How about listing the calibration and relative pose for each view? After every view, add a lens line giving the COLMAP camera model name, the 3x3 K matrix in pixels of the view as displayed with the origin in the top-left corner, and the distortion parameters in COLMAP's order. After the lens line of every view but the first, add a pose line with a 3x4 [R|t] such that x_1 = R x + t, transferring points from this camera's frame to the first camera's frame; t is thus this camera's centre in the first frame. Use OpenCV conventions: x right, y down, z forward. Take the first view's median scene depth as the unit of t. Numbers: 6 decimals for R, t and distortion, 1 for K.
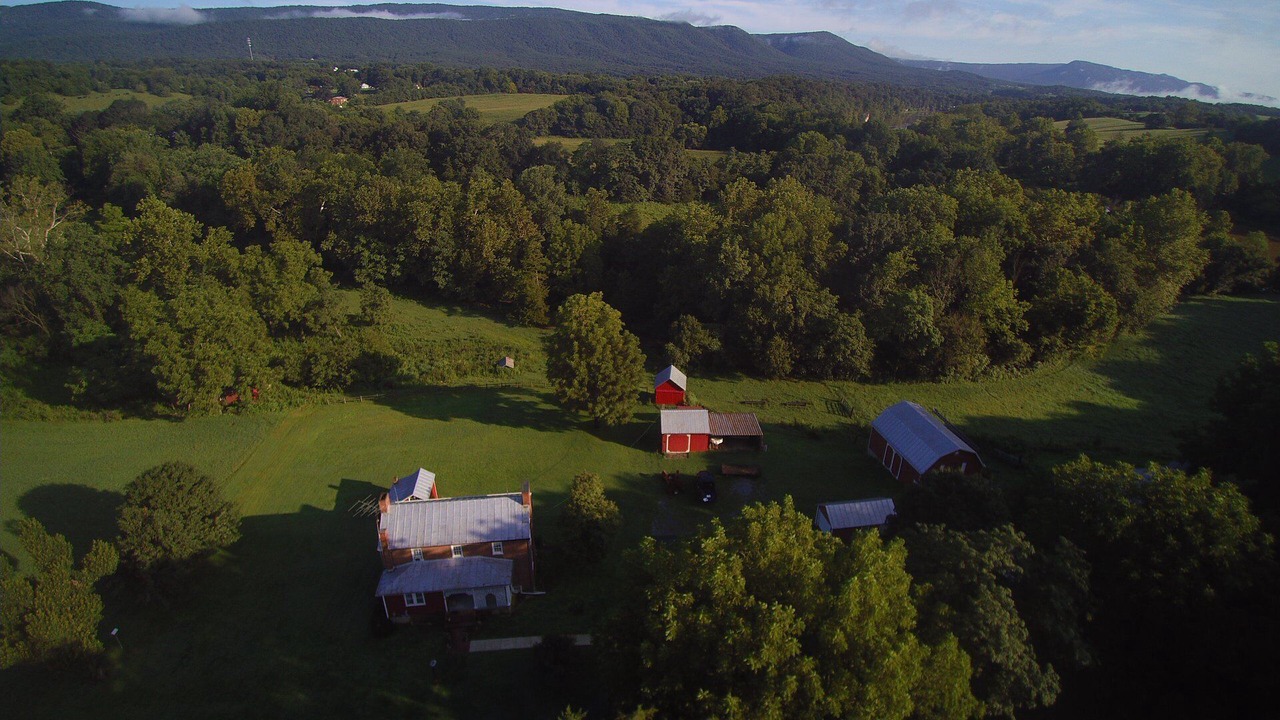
lens RADIAL K [[599.6, 0, 651.4], [0, 599.6, 356.3], [0, 0, 1]] dist [-0.041873, -0.006775]
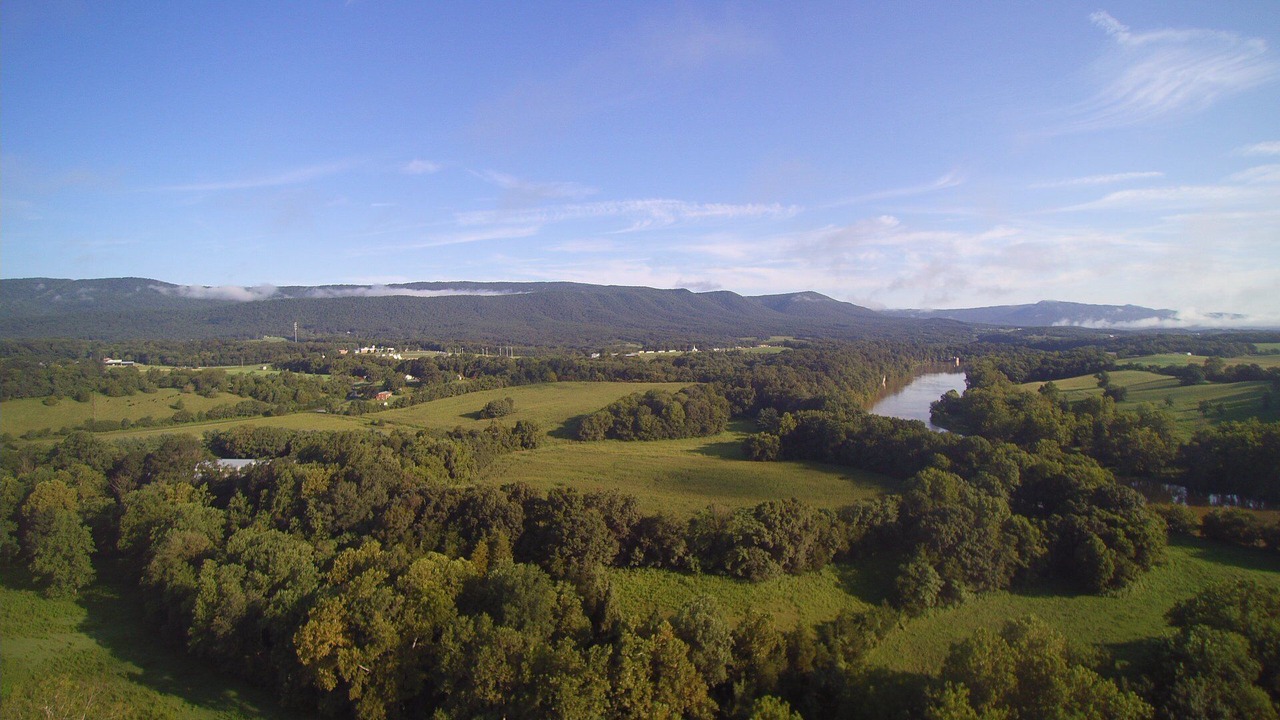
lens RADIAL K [[599.6, 0, 649.4], [0, 599.6, 357.2], [0, 0, 1]] dist [-0.041873, -0.006775]
pose [[0.999403, -0.034384, -0.003230, -0.111037], [0.030489, 0.922378, -0.385084, -0.142448], [0.016220, 0.384756, 0.922876, 0.061411]]
